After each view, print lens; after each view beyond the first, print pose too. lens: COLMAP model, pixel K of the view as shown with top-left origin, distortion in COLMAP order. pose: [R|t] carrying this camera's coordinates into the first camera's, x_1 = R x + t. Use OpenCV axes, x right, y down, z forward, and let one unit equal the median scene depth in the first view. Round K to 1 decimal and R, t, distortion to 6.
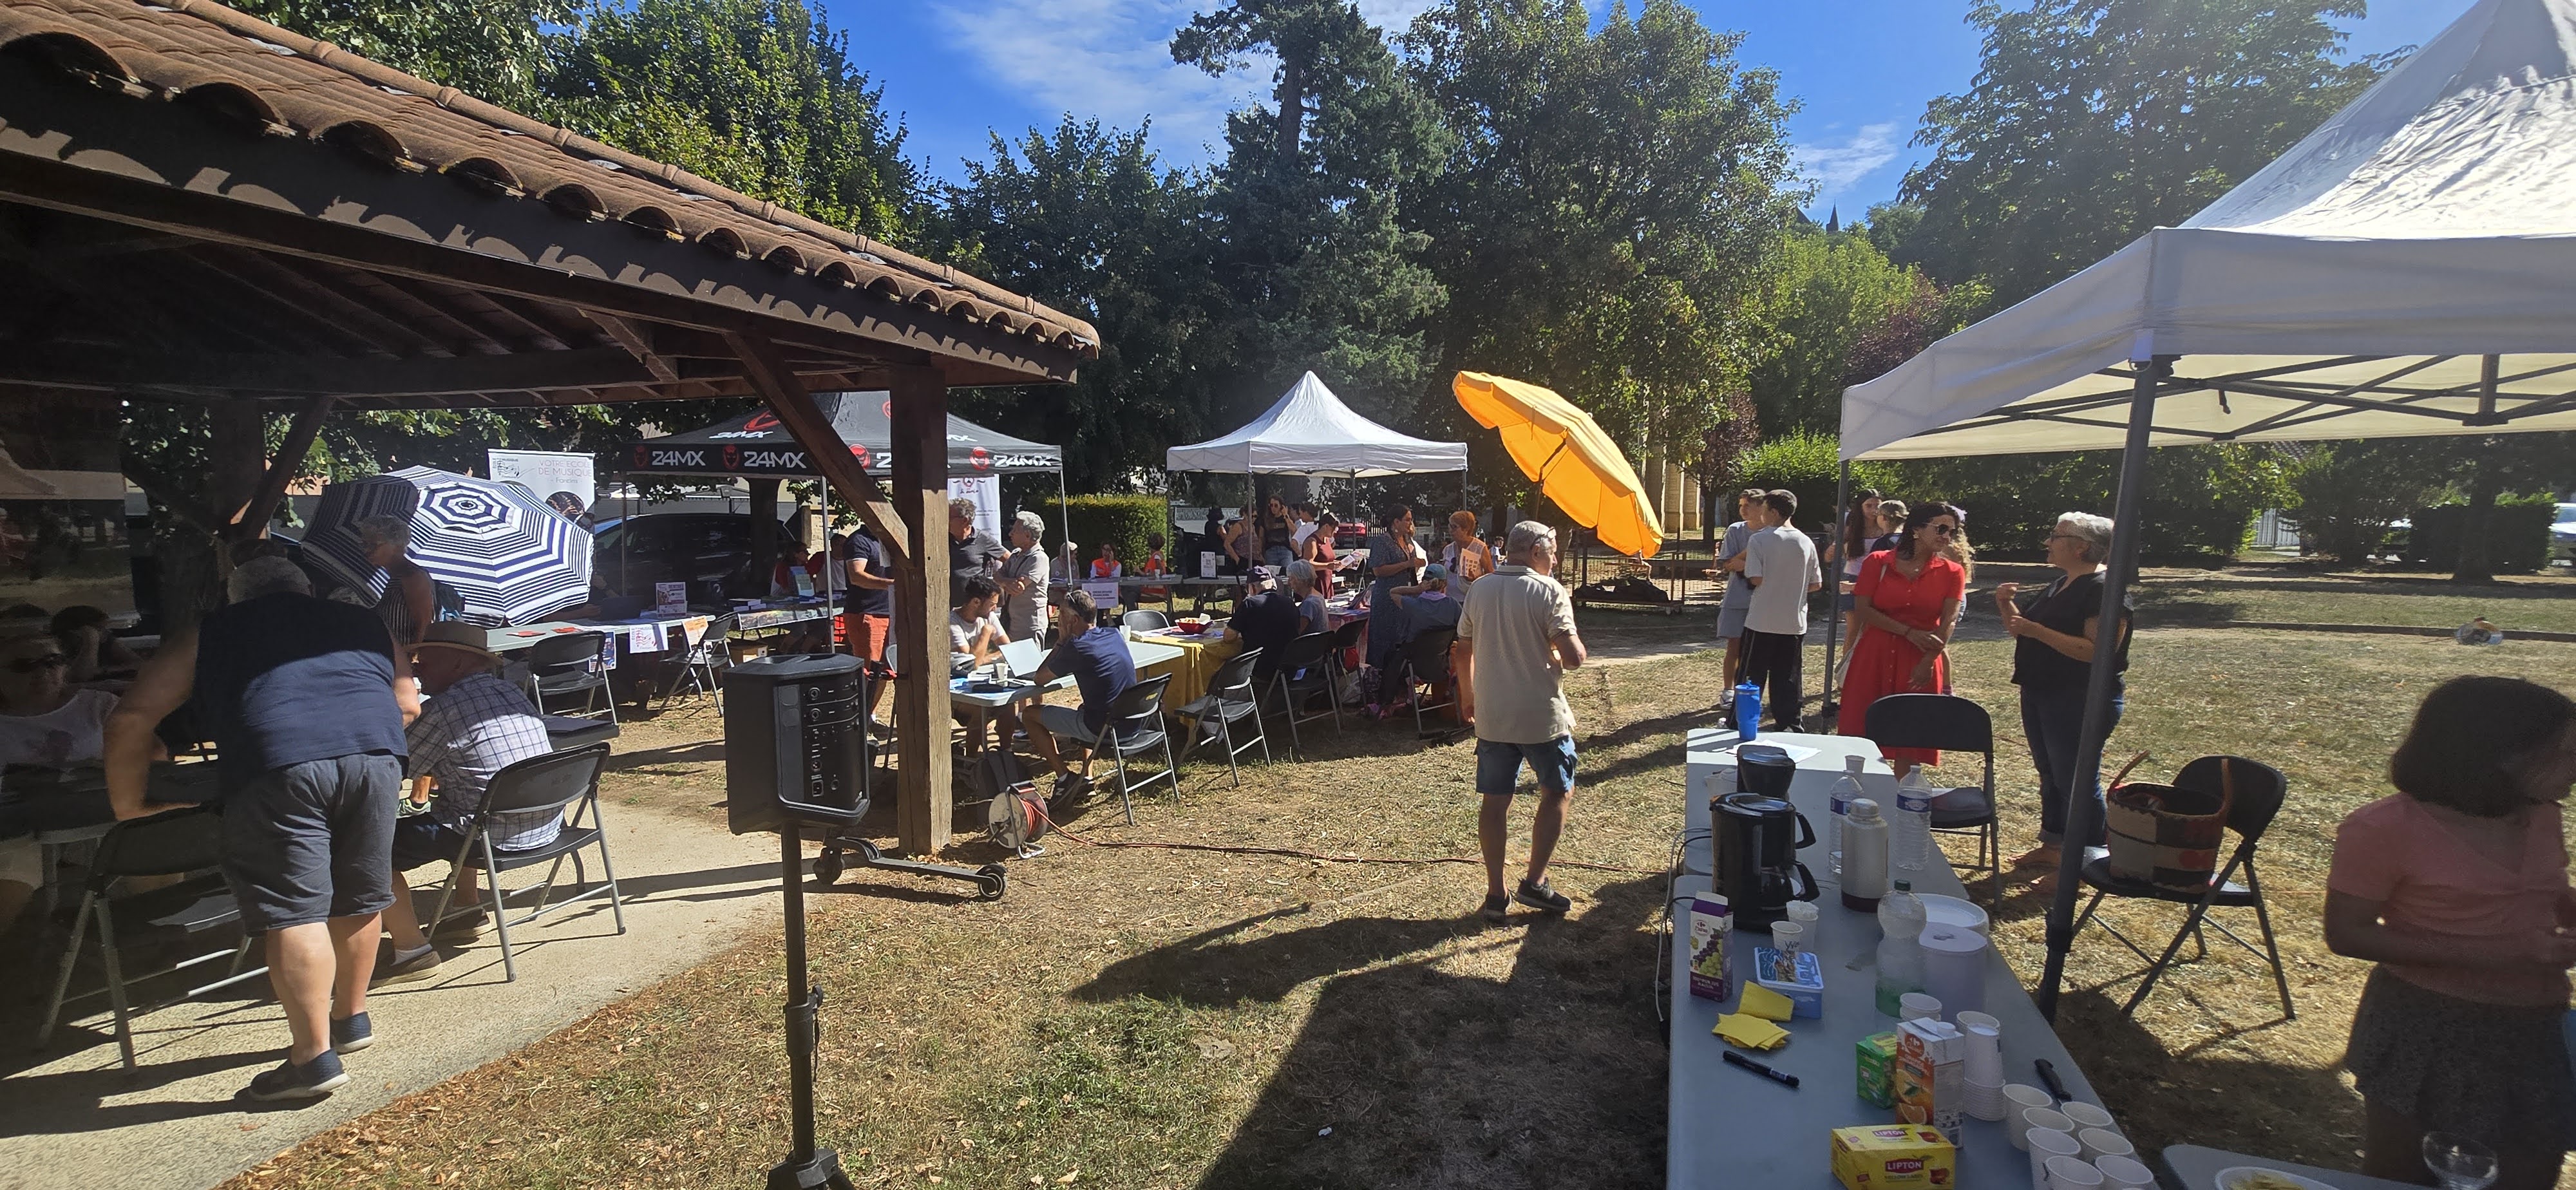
lens RADIAL K [[1046.7, 0, 1281.0], [0, 1046.7, 588.7], [0, 0, 1]] dist [0.000547, 0.000170]
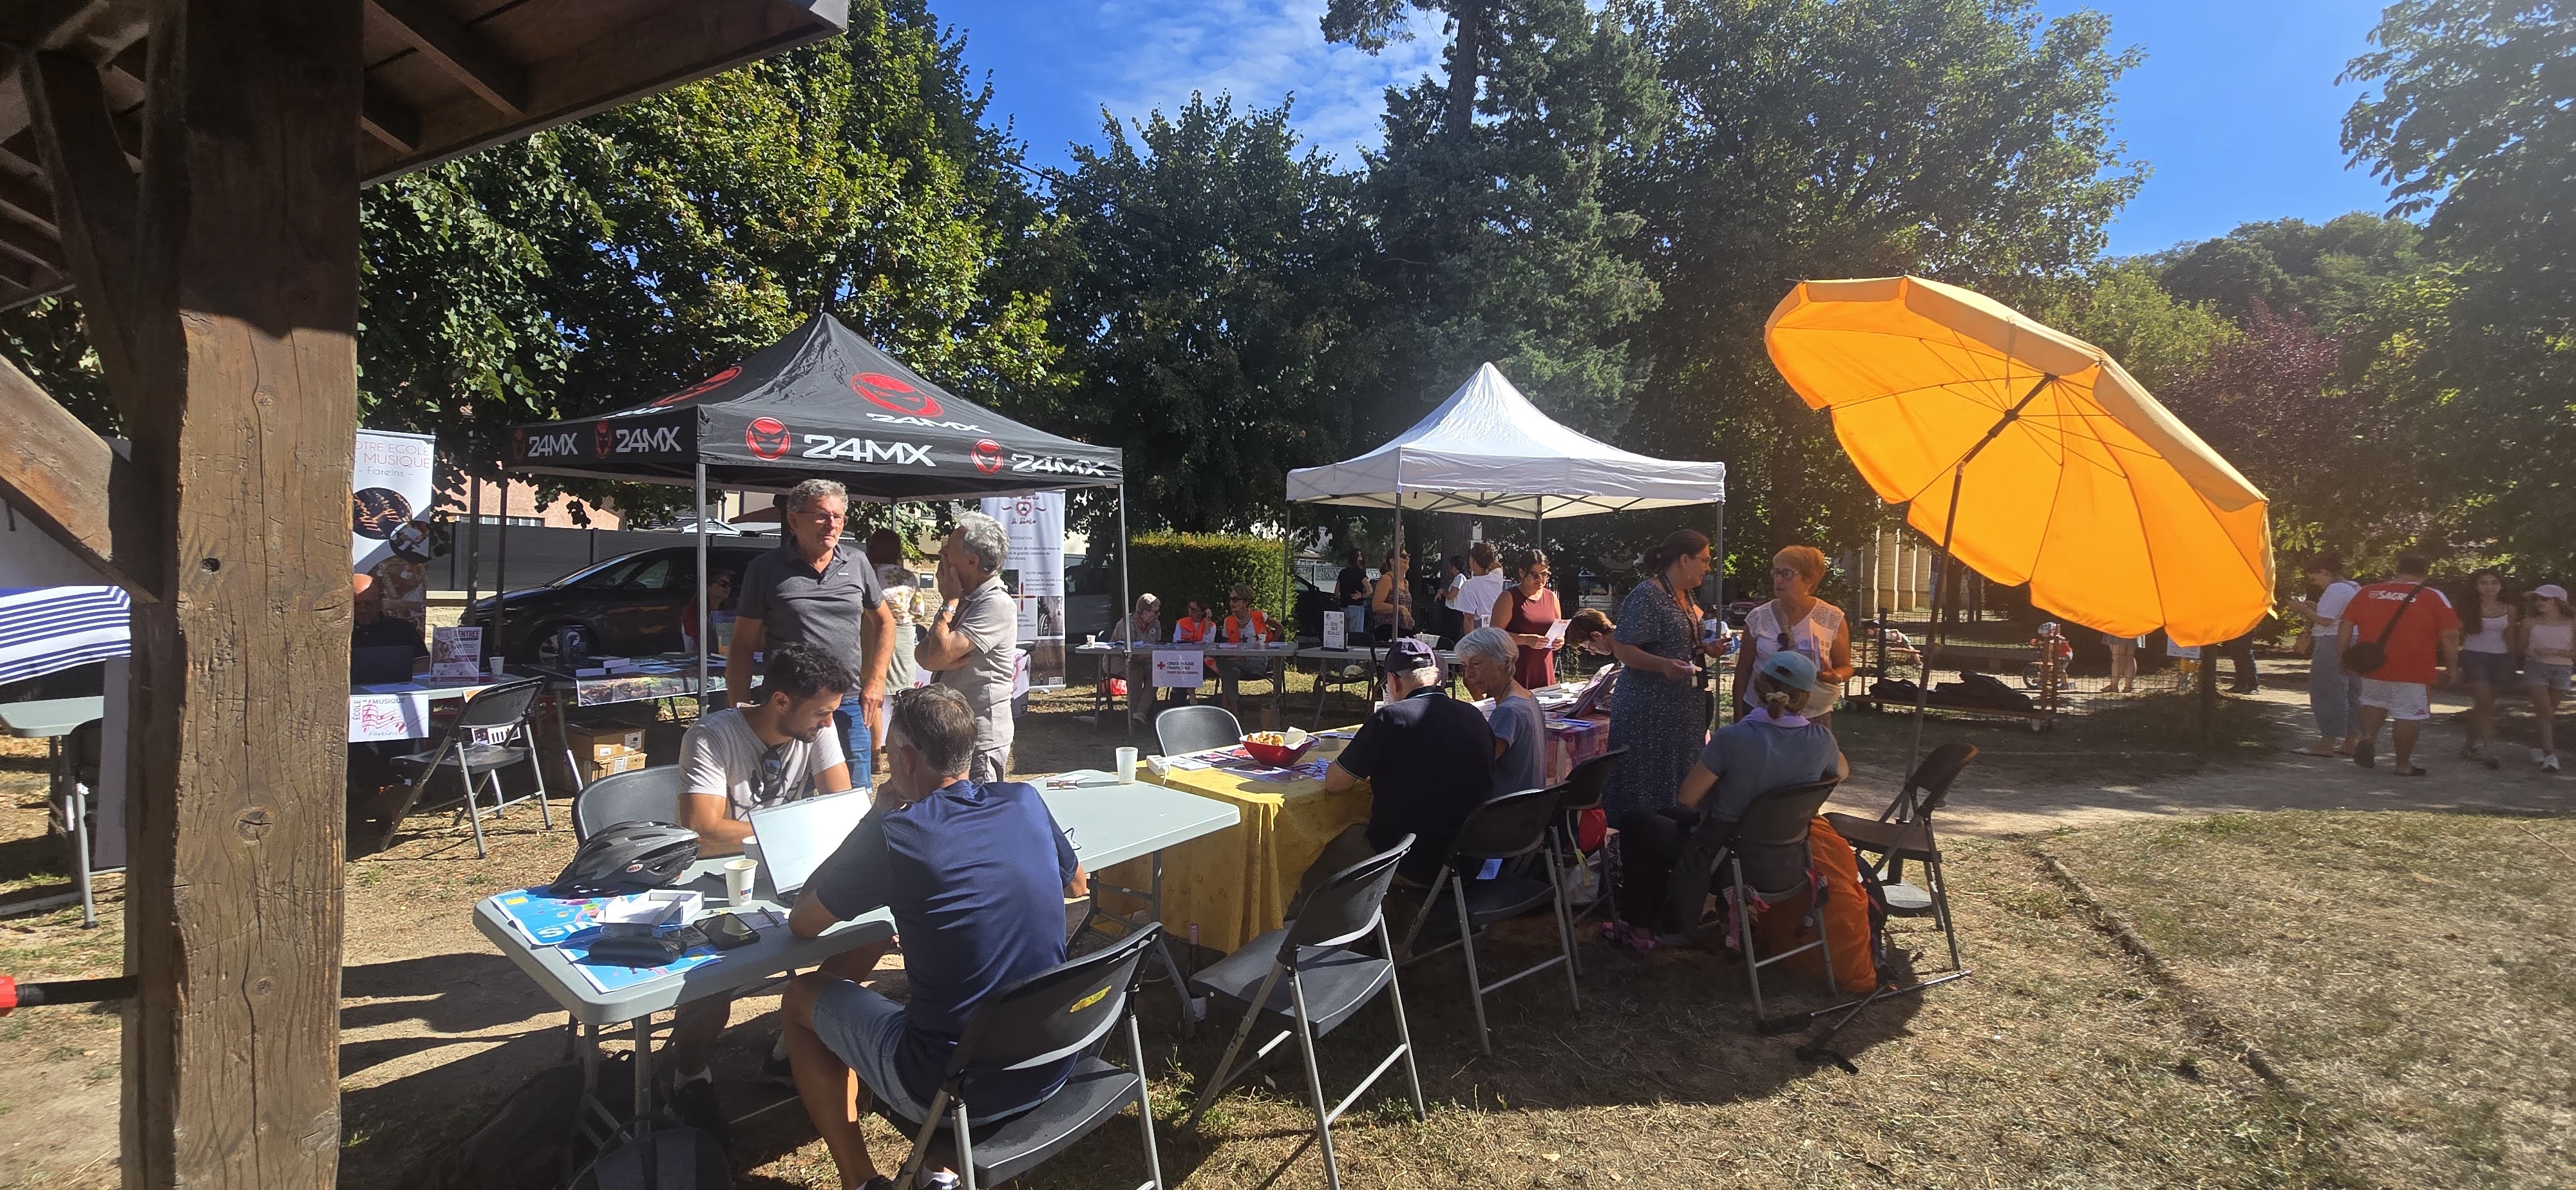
lens RADIAL K [[1046.7, 0, 1281.0], [0, 1046.7, 588.7], [0, 0, 1]] dist [0.000547, 0.000170]
pose [[0.989675, 0.029407, -0.140283, -0.005596], [-0.038275, 0.997407, -0.060941, -0.004719], [0.138127, 0.065681, 0.988234, 0.220878]]
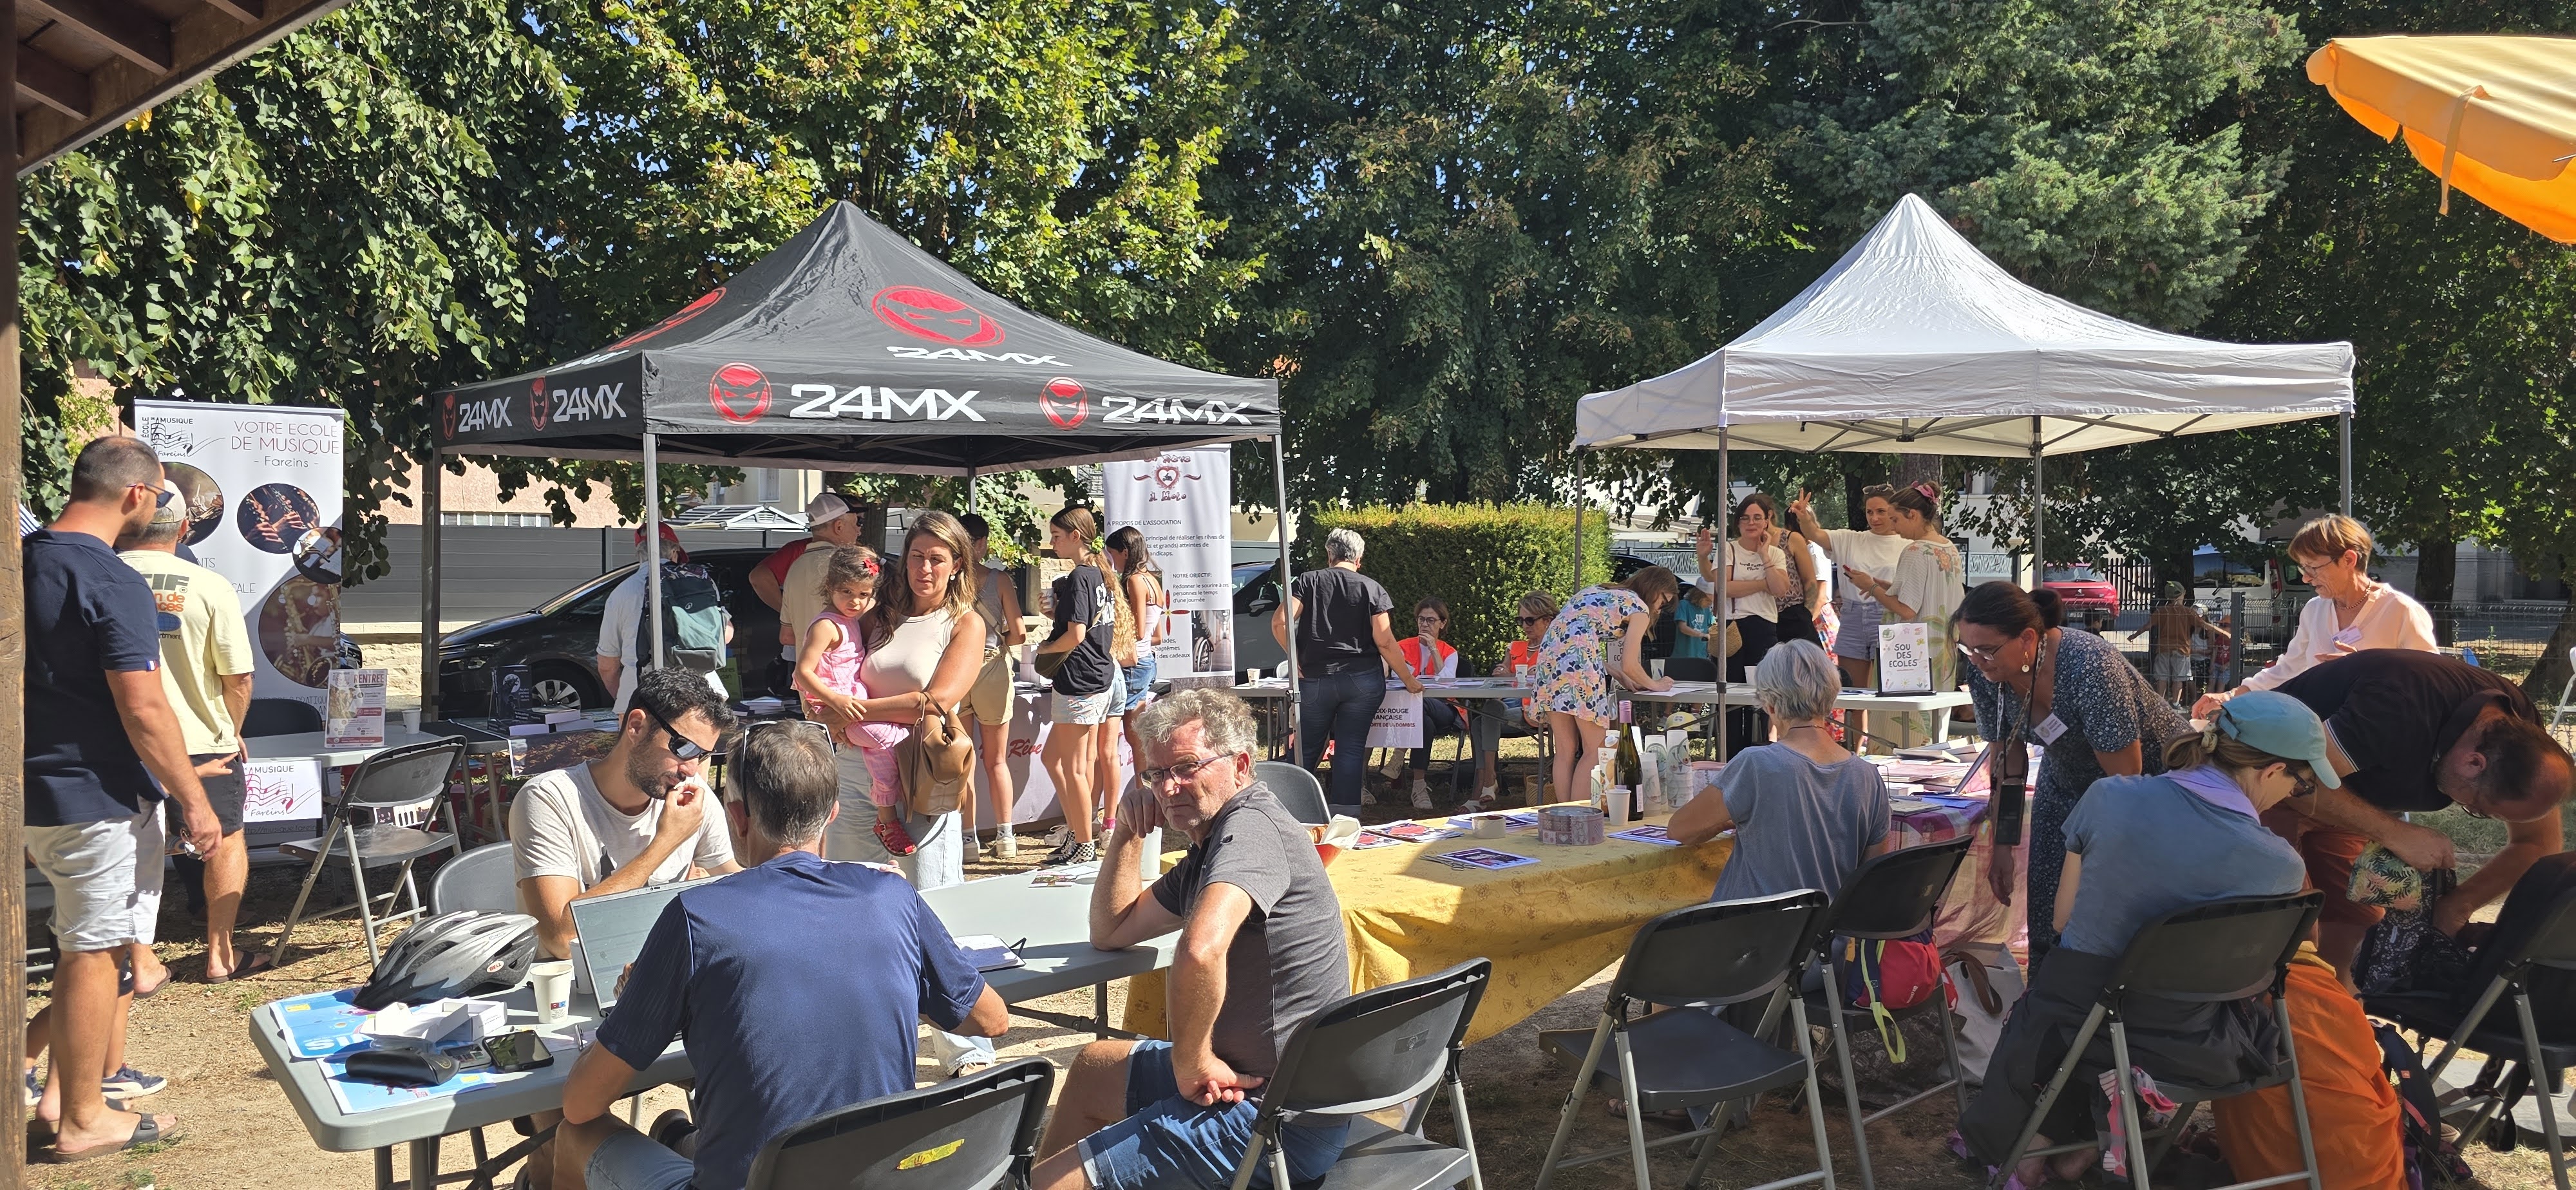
lens RADIAL K [[1726.6, 0, 1288.2], [0, 1726.6, 609.4], [0, 0, 1]] dist [0.070026, -0.089283]
pose [[0.932293, 0.009665, -0.361575, 0.037013], [-0.027737, 0.998610, -0.044826, -0.004531], [0.360639, 0.051821, 0.931265, 0.211204]]
